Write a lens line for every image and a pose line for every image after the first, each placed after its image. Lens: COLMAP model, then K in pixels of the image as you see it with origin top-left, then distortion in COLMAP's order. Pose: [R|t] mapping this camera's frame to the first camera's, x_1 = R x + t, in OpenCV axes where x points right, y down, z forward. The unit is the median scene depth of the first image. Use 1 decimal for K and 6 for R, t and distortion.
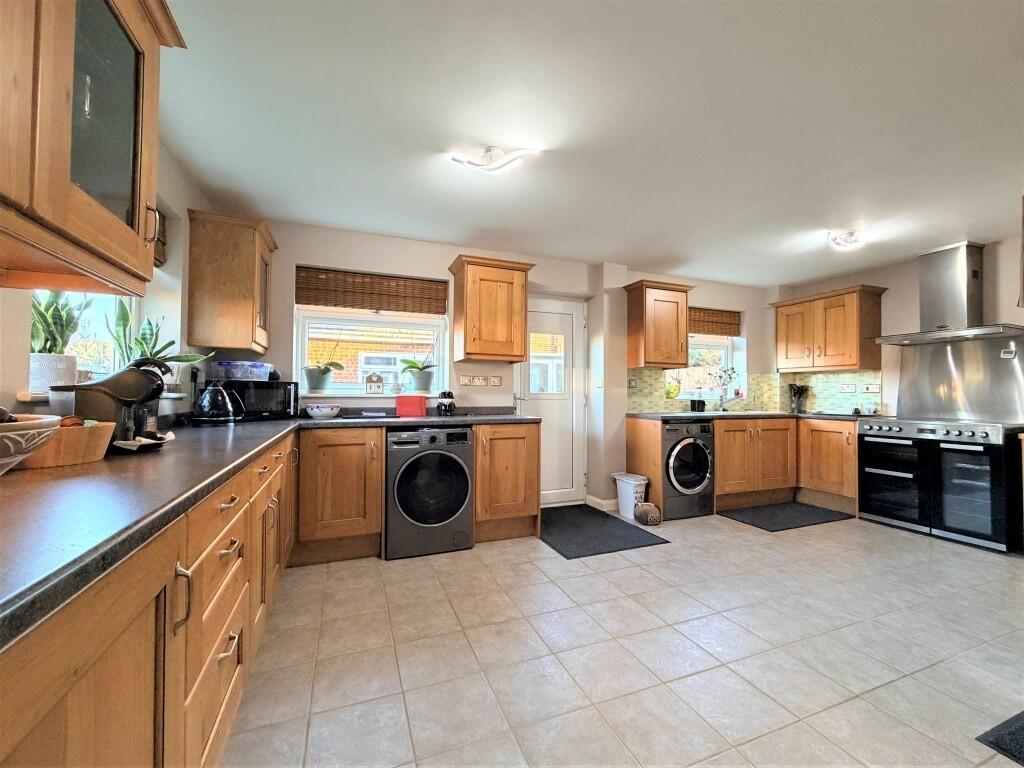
lens RADIAL K [[409.9, 0, 505.1], [0, 409.9, 383.7], [0, 0, 1]] dist [-0.001030, -0.000298]
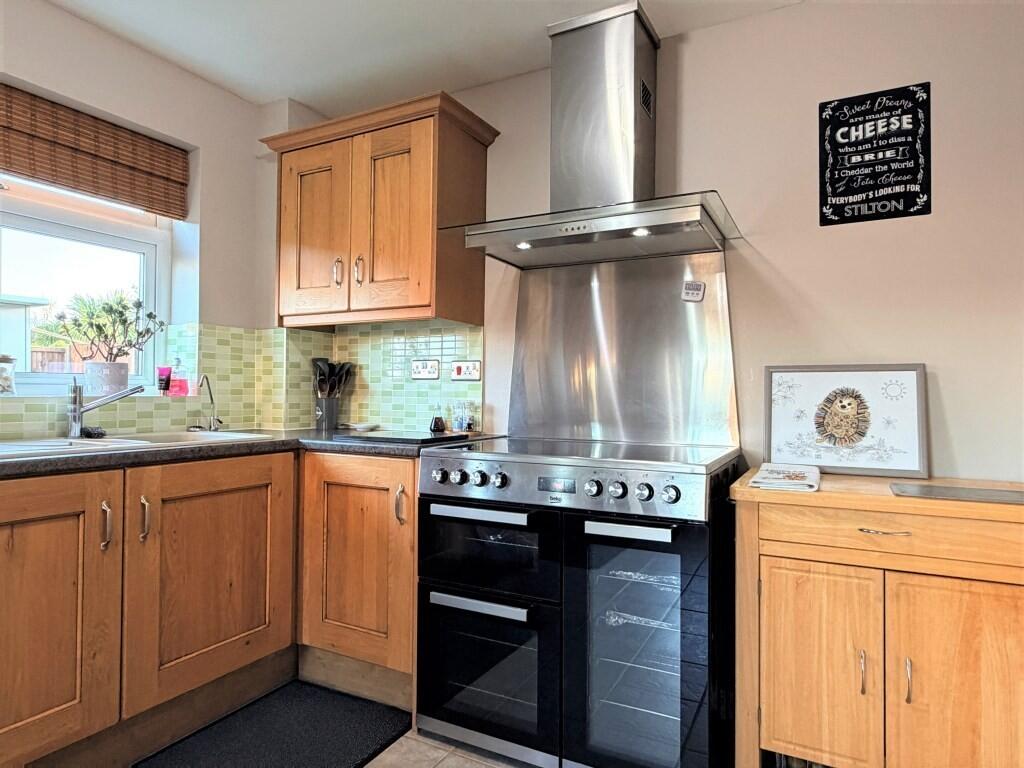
lens RADIAL K [[622.9, 0, 496.7], [0, 622.9, 385.3], [0, 0, 1]] dist [-0.002592, -0.000779]
pose [[0.764476, 0.006218, 0.644623, 0.641206], [-0.017825, 0.999775, 0.011496, 0.024488], [-0.644406, -0.020279, 0.764415, 0.621620]]
